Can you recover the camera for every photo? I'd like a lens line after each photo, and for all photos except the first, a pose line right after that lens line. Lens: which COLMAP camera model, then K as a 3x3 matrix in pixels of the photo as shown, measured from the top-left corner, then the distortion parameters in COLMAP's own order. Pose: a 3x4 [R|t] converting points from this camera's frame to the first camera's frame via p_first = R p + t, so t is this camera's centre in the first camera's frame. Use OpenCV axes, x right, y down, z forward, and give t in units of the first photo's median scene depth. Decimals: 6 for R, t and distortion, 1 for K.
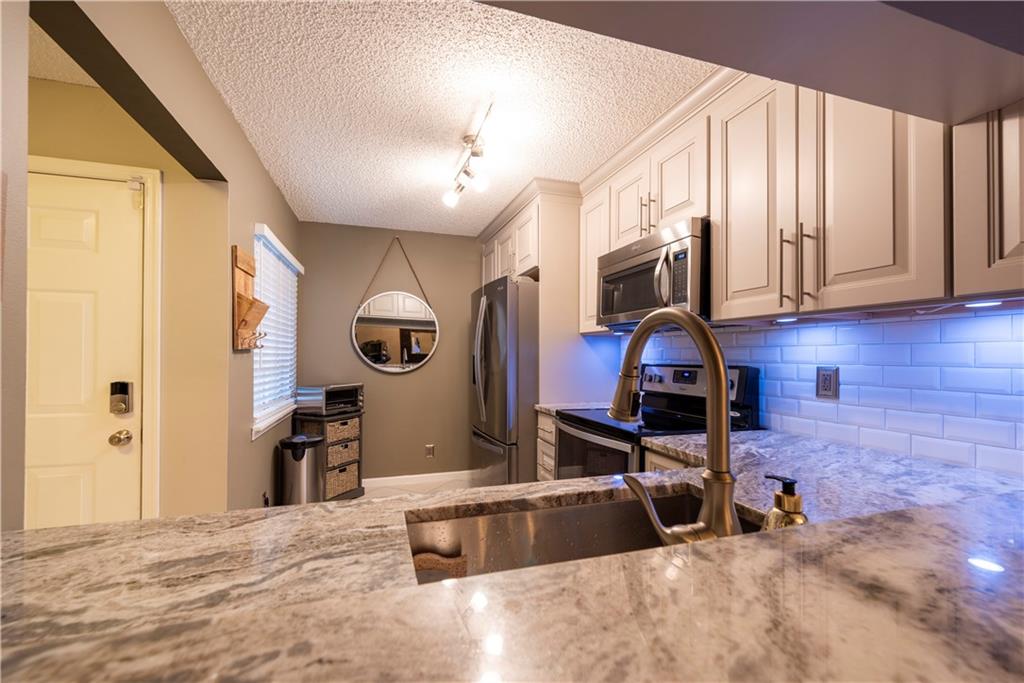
lens RADIAL K [[414.2, 0, 545.0], [0, 414.2, 357.0], [0, 0, 1]] dist [0.004796, -0.000298]
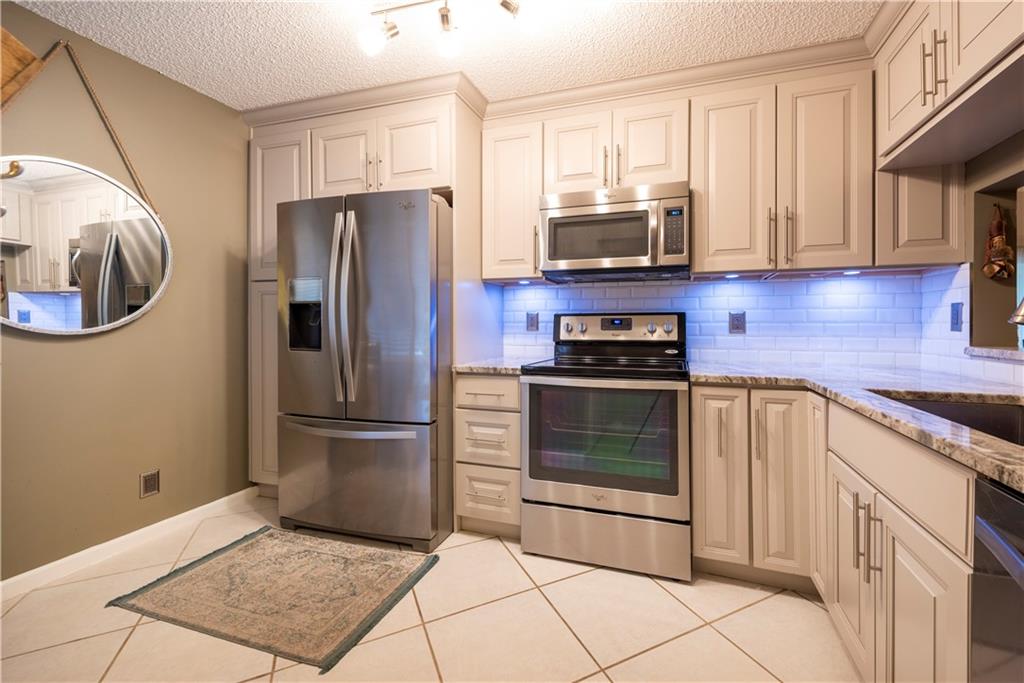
lens RADIAL K [[414.2, 0, 545.0], [0, 414.2, 328.3], [0, 0, 1]] dist [0.004796, -0.000298]
pose [[0.623935, -0.010257, 0.781409, -0.611859], [0.006557, 0.999947, 0.007890, 0.047633], [-0.781449, 0.000201, 0.623969, 0.450166]]
